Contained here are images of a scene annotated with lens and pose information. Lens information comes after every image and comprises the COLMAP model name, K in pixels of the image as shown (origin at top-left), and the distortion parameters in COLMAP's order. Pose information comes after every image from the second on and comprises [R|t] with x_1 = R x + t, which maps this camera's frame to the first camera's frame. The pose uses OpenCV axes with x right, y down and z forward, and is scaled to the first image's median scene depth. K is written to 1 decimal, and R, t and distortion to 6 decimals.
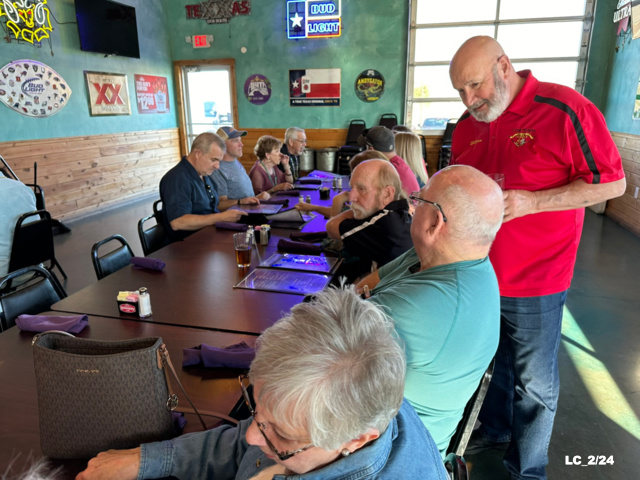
lens RADIAL K [[461.4, 0, 326.8], [0, 461.4, 234.2], [0, 0, 1]] dist [0.037890, -0.037701]
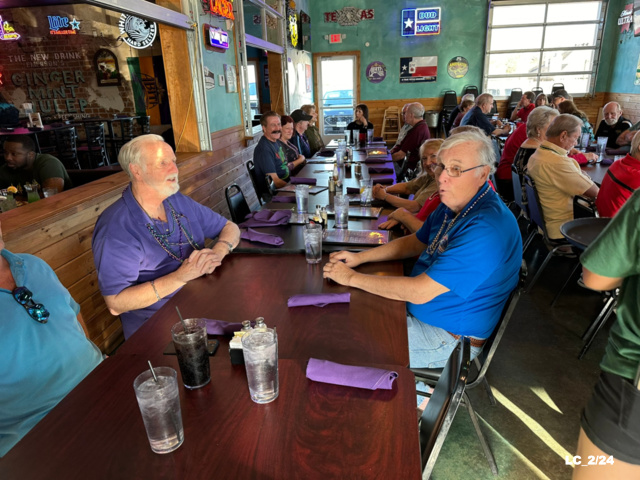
lens RADIAL K [[461.4, 0, 318.0], [0, 461.4, 246.1], [0, 0, 1]] dist [0.037890, -0.037701]
pose [[0.992970, -0.061025, 0.101424, -0.558241], [0.054903, 0.996559, 0.062092, 0.138100], [-0.104864, -0.056087, 0.992904, -0.482011]]
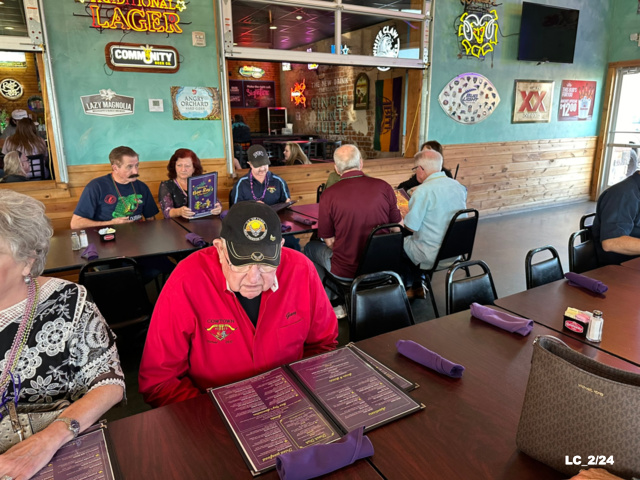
lens RADIAL K [[461.4, 0, 319.8], [0, 461.4, 235.0], [0, 0, 1]] dist [0.037890, -0.037701]
pose [[0.698298, 0.178099, -0.693297, -0.038722], [-0.185322, 0.980511, 0.065221, 0.002106], [0.691401, 0.082939, 0.717695, -0.016680]]
